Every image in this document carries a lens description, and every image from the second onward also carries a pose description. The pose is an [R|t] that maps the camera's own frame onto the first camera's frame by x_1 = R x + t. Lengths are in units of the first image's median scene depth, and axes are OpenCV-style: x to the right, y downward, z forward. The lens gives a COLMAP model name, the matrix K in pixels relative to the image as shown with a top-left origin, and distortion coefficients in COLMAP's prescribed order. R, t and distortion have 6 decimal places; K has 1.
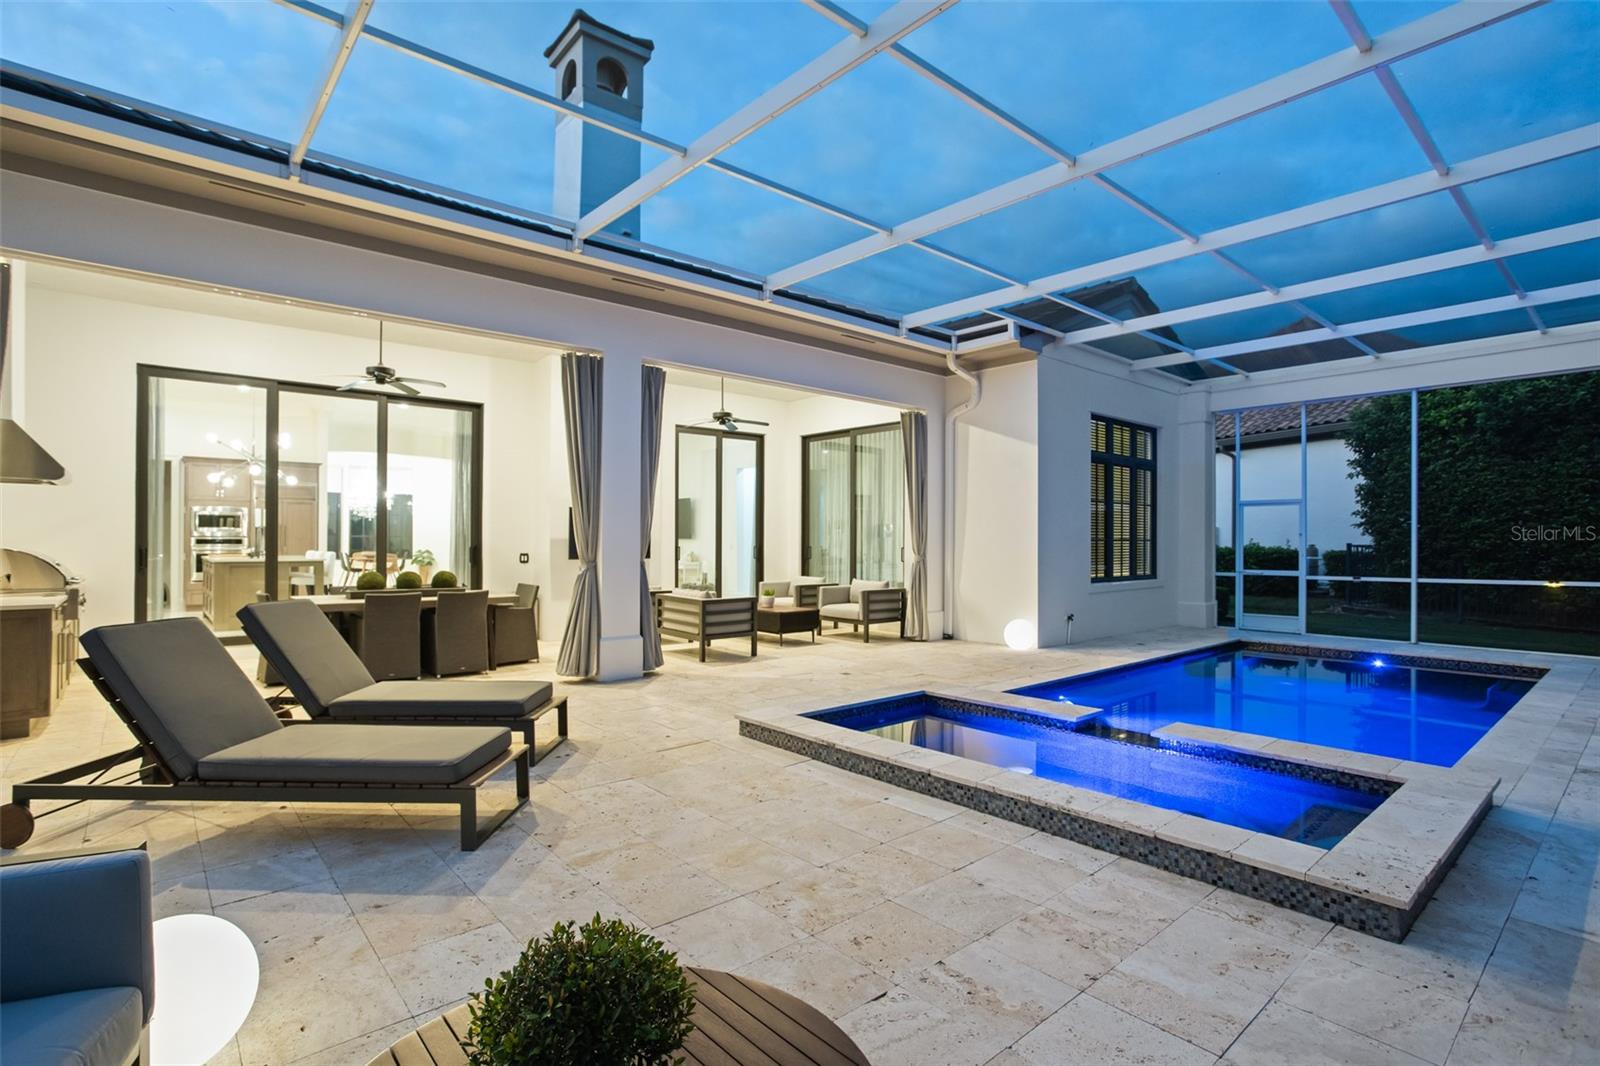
lens RADIAL K [[777.4, 0, 799.5], [0, 777.4, 516.2], [0, 0, 1]] dist [-0.056874, 0.030288]
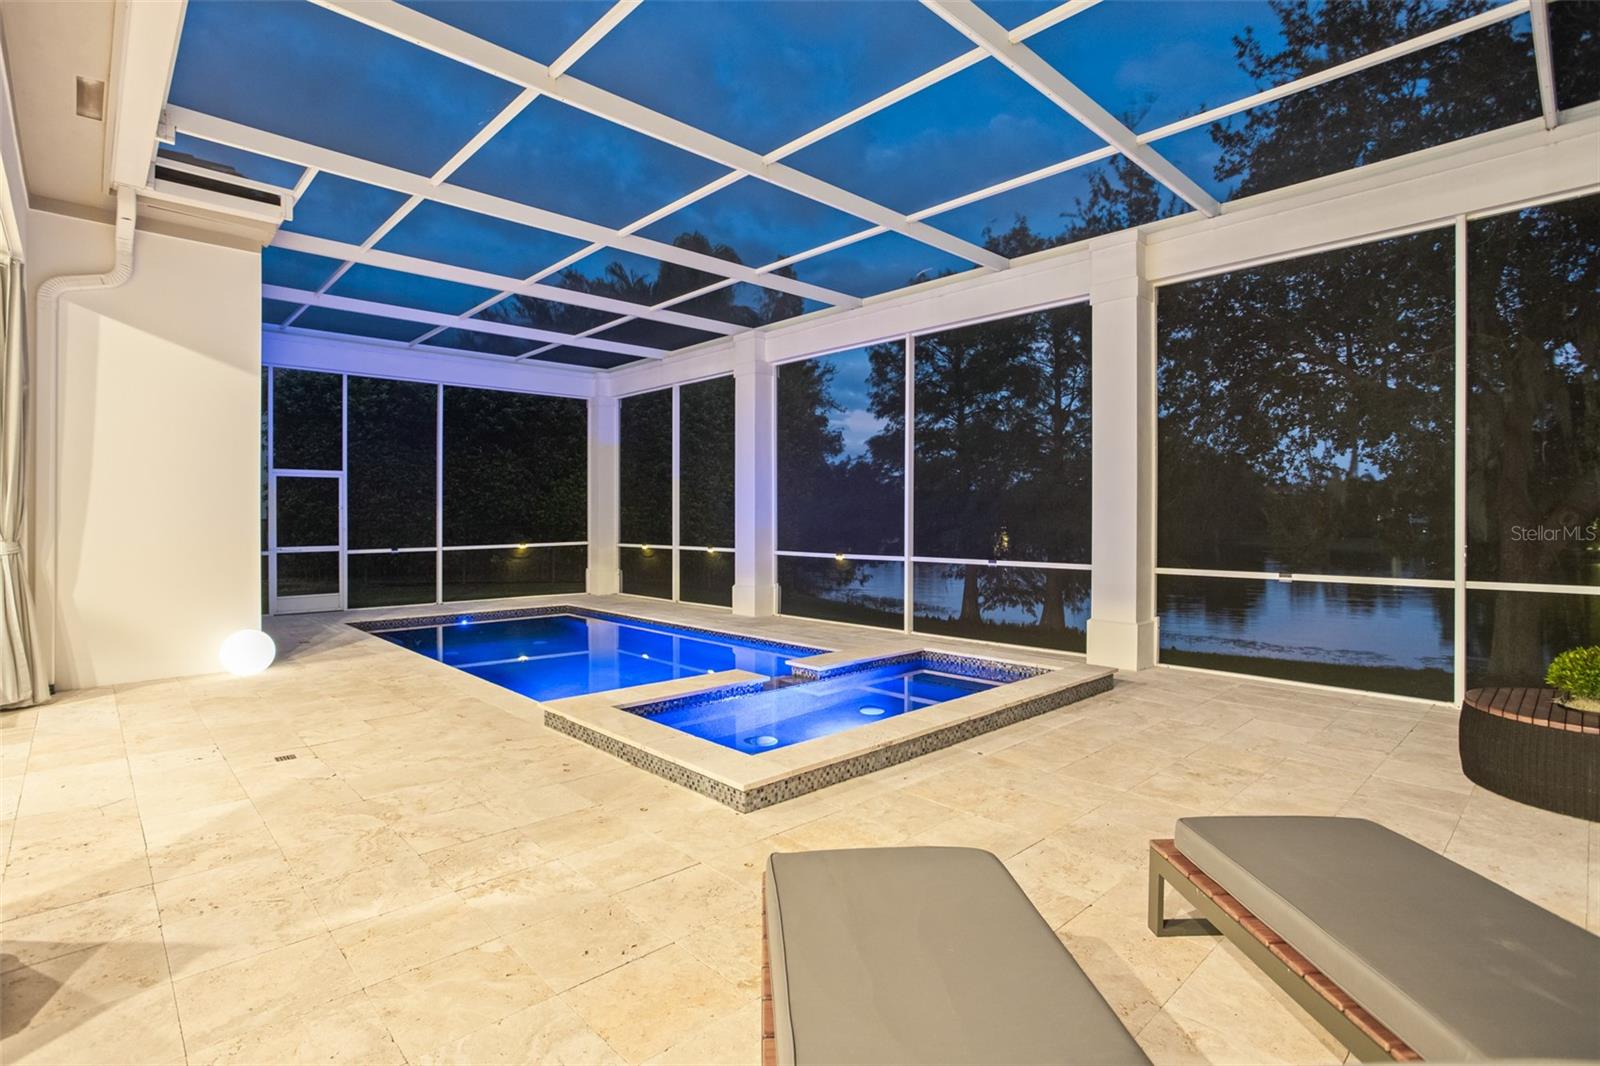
lens RADIAL K [[777.4, 0, 799.5], [0, 777.4, 516.2], [0, 0, 1]] dist [-0.056874, 0.030288]
pose [[-0.034625, -0.003433, 0.999394, -0.464779], [-0.029703, 0.999556, 0.002405, 0.020830], [-0.998959, -0.029602, -0.034711, 0.636890]]
